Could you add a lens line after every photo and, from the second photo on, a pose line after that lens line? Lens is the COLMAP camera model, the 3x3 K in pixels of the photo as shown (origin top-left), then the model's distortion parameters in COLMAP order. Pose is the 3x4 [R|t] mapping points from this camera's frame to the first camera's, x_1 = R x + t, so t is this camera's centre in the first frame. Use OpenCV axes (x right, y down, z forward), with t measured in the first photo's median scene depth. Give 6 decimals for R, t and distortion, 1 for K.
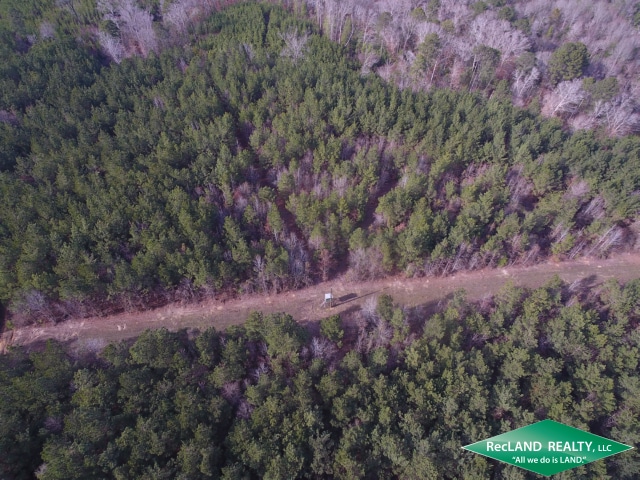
lens RADIAL K [[377.5, 0, 321.5], [0, 377.5, 229.2], [0, 0, 1]] dist [0.005169, -0.001017]
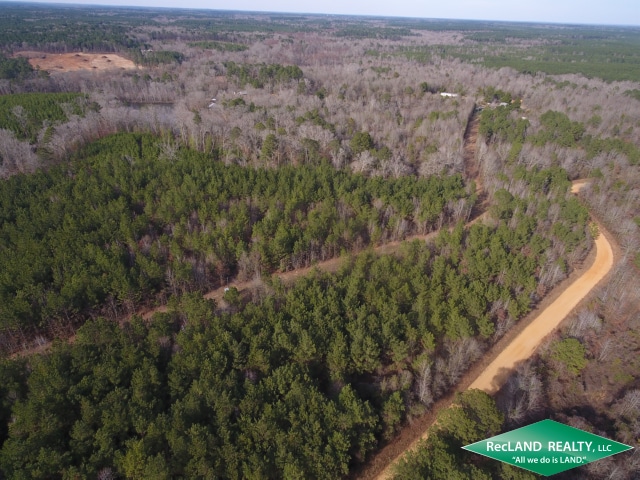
lens RADIAL K [[377.5, 0, 321.5], [0, 377.5, 229.2], [0, 0, 1]] dist [0.005169, -0.001017]
pose [[0.935638, -0.157694, 0.315776, -0.044292], [0.247712, 0.930684, -0.269195, 0.324695], [-0.251438, 0.330091, 0.909846, -0.301846]]
